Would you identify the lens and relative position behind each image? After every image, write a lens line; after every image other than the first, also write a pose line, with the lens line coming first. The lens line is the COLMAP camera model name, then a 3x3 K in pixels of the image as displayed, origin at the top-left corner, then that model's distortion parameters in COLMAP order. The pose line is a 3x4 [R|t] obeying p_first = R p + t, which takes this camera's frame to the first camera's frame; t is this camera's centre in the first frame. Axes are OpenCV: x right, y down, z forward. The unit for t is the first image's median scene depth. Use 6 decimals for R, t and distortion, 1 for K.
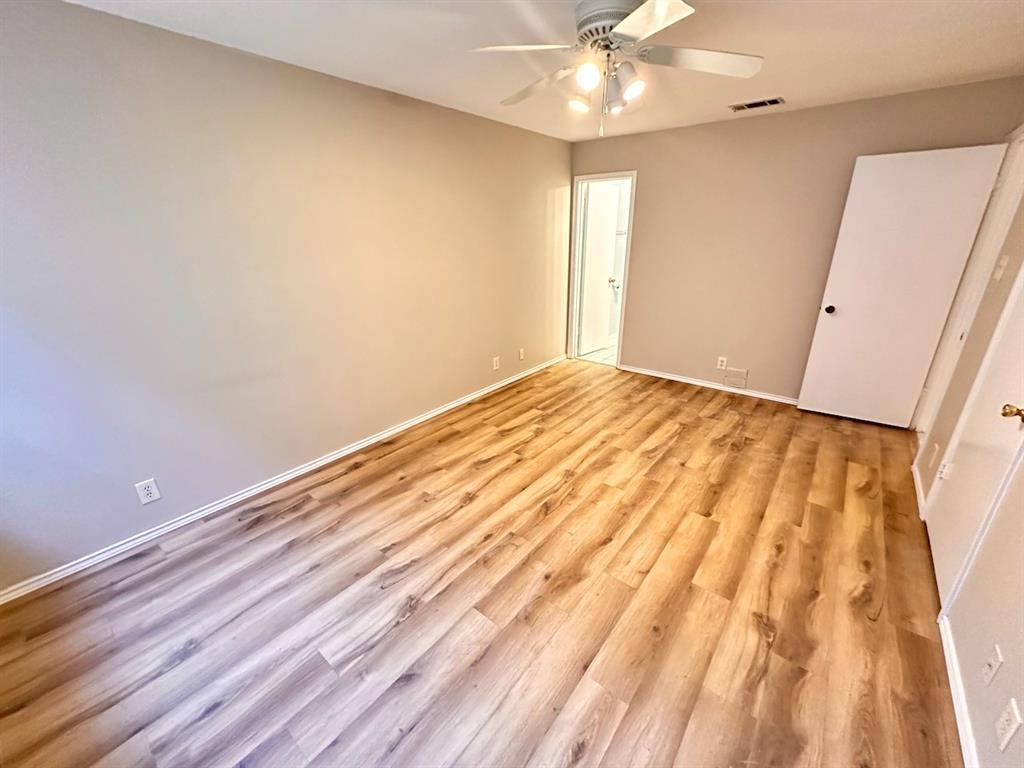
lens RADIAL K [[412.7, 0, 508.9], [0, 412.7, 390.3], [0, 0, 1]] dist [0.001345, -0.000822]
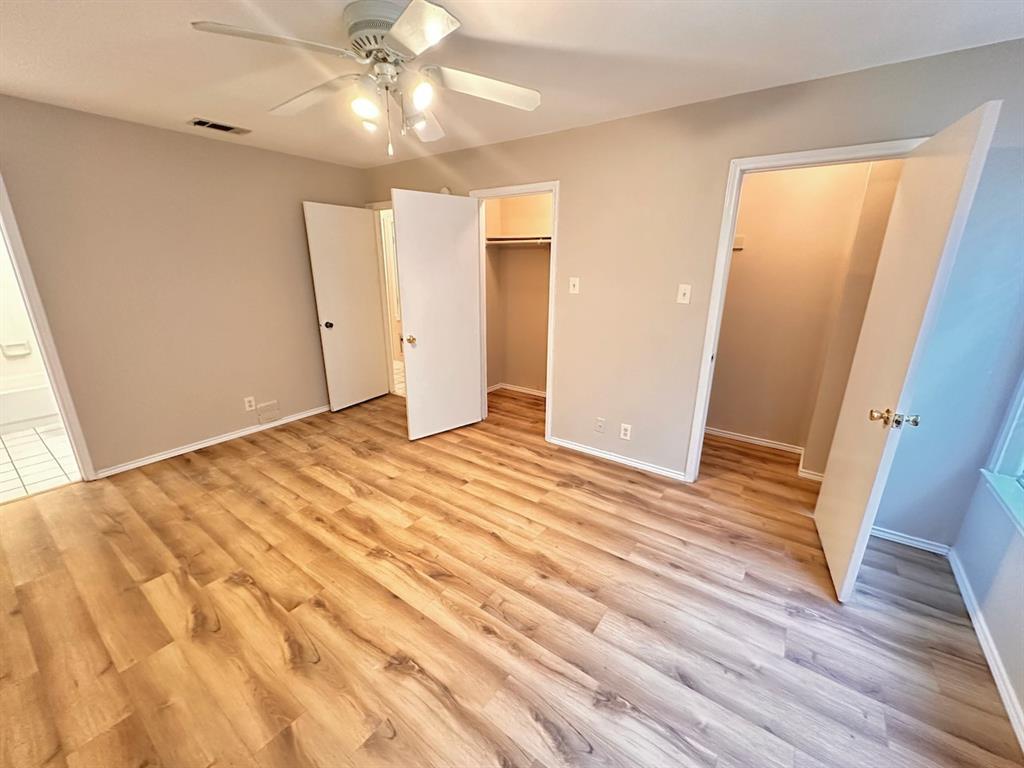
lens RADIAL K [[412.7, 0, 515.7], [0, 412.7, 387.8], [0, 0, 1]] dist [0.001345, -0.000822]
pose [[-0.070509, -0.283602, 0.956346, -0.616727], [0.356158, 0.888382, 0.289706, -0.246420], [-0.931762, 0.361037, 0.038368, 0.674505]]
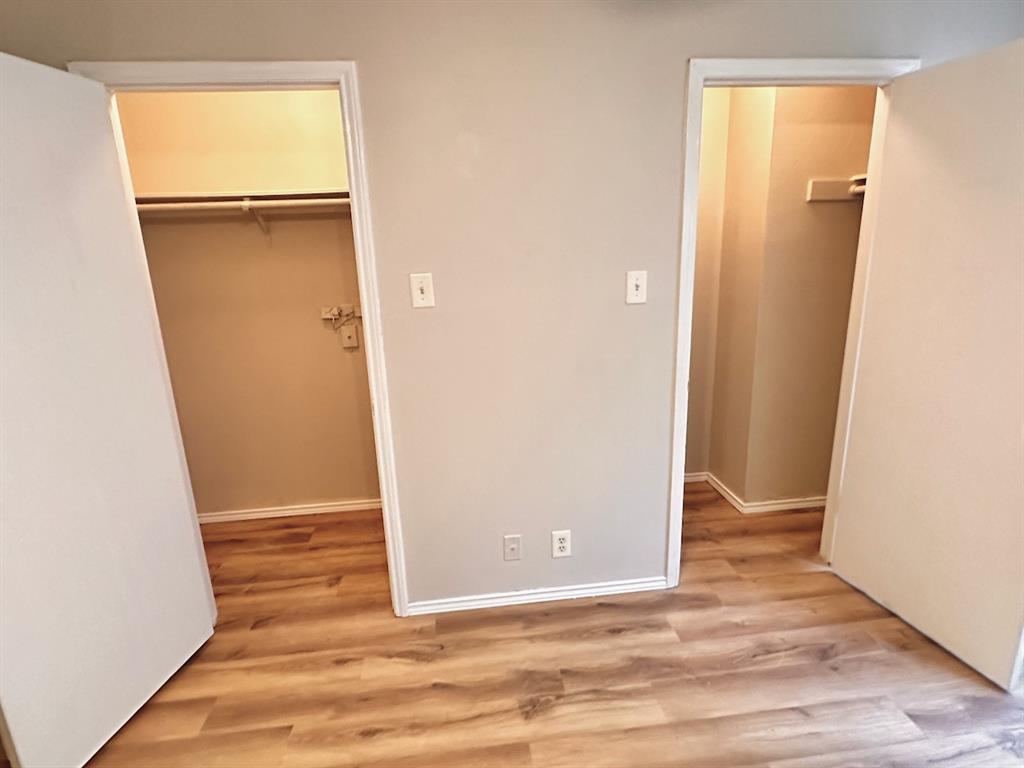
lens RADIAL K [[572.8, 0, 514.7], [0, 572.8, 391.4], [0, 0, 1]] dist [0.002138, 0.002181]
pose [[-0.719343, -0.143913, 0.679584, -0.015611], [0.293161, 0.824023, 0.484813, -0.339850], [-0.629763, 0.547974, -0.550566, 0.900976]]
